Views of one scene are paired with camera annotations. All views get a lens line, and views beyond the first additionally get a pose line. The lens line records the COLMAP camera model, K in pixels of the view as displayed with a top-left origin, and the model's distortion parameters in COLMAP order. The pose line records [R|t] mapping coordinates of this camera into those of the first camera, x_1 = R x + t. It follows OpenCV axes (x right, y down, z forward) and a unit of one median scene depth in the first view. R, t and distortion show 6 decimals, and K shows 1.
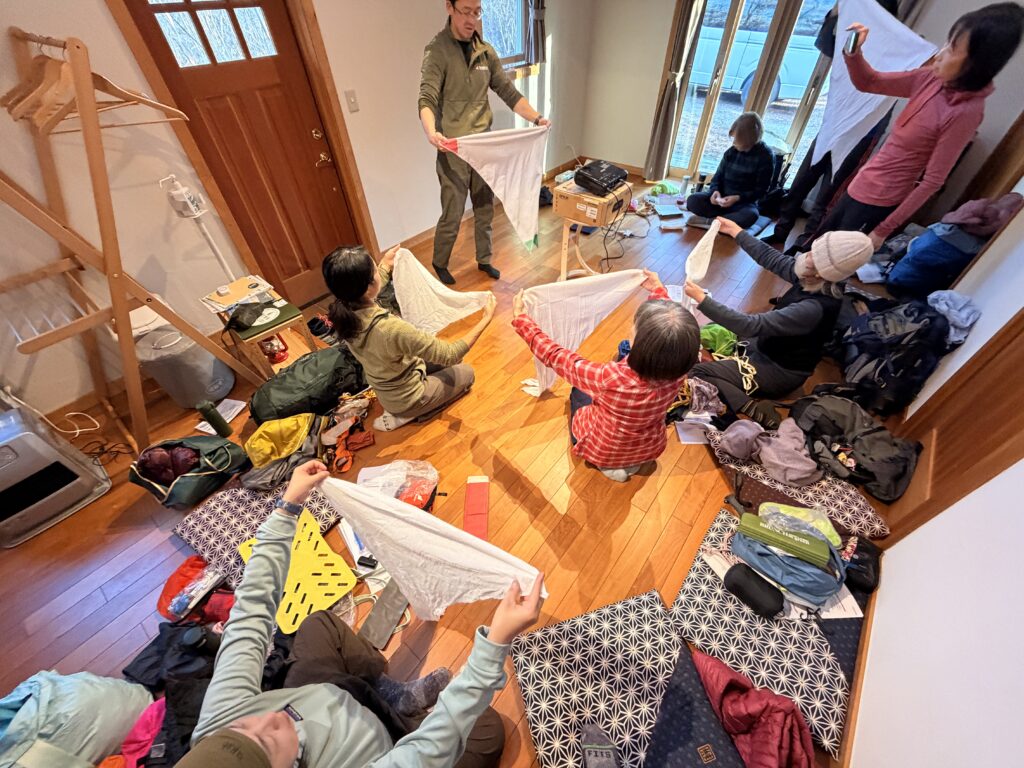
lens RADIAL K [[409.0, 0, 513.3], [0, 409.0, 383.5], [0, 0, 1]] dist [-0.000244, 0.000476]
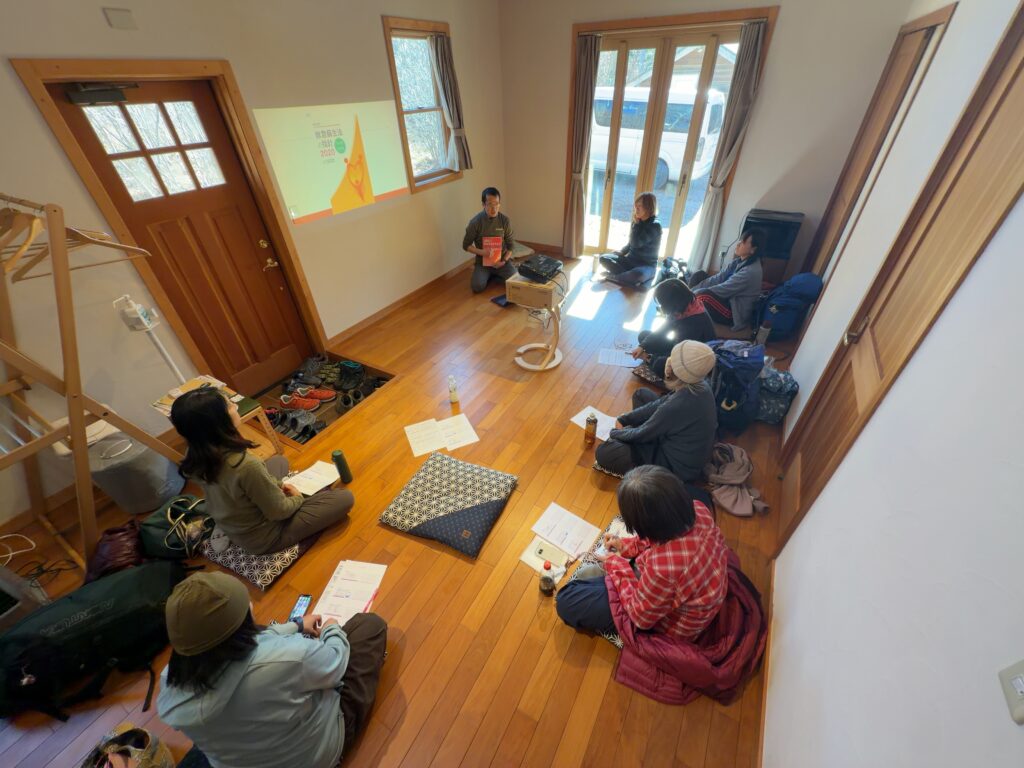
lens RADIAL K [[407.4, 0, 515.5], [0, 407.4, 387.0], [0, 0, 1]] dist [0.002559, -0.000086]
pose [[0.988171, -0.095353, 0.120109, 0.030214], [0.110772, 0.985434, -0.129036, -0.014796], [-0.106056, 0.140814, 0.984339, -0.131453]]
